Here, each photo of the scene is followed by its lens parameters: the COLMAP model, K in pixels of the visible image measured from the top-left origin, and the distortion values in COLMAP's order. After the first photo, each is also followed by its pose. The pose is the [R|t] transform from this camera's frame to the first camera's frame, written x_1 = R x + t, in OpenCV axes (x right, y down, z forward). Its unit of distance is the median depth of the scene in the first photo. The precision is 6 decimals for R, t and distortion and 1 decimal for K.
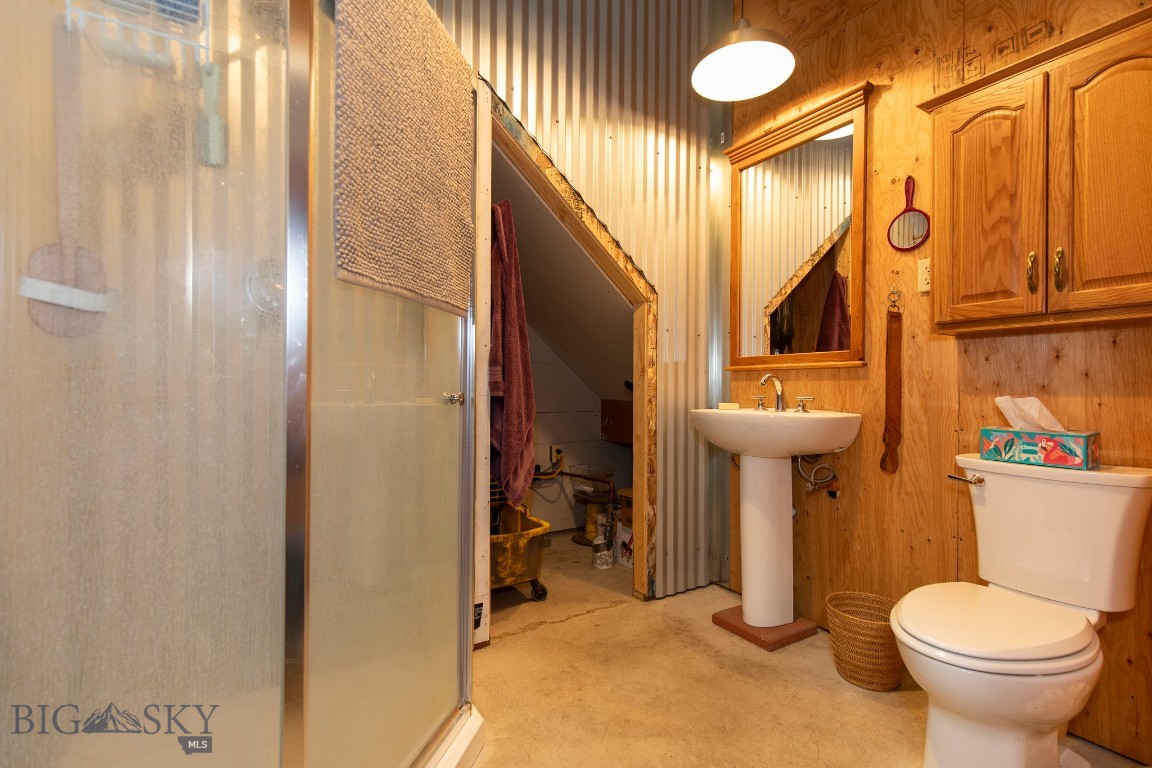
lens RADIAL K [[528.9, 0, 579.9], [0, 528.9, 390.1], [0, 0, 1]] dist [0.008417, 0.001130]
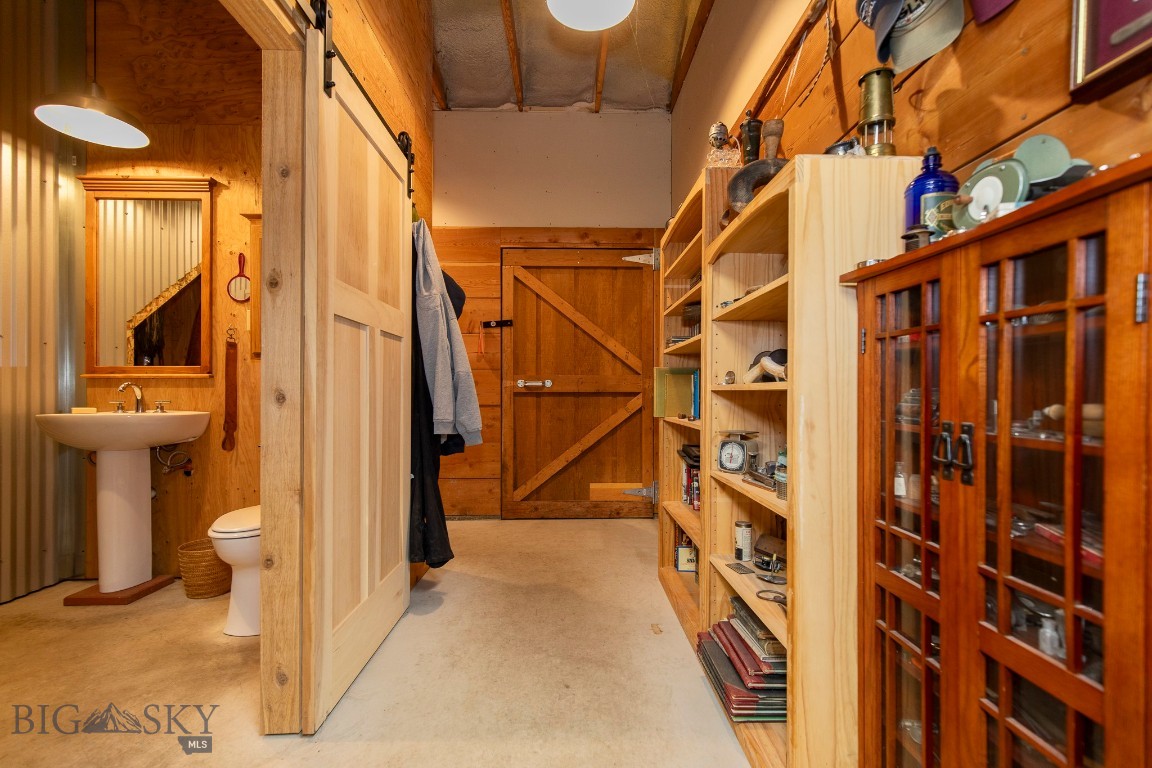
lens RADIAL K [[528.9, 0, 579.9], [0, 528.9, 390.1], [0, 0, 1]] dist [0.008417, 0.001130]
pose [[0.525513, -0.000499, 0.850785, -0.139679], [0.008116, 0.999957, -0.004426, 0.001598], [-0.850747, 0.009231, 0.525495, -0.534182]]
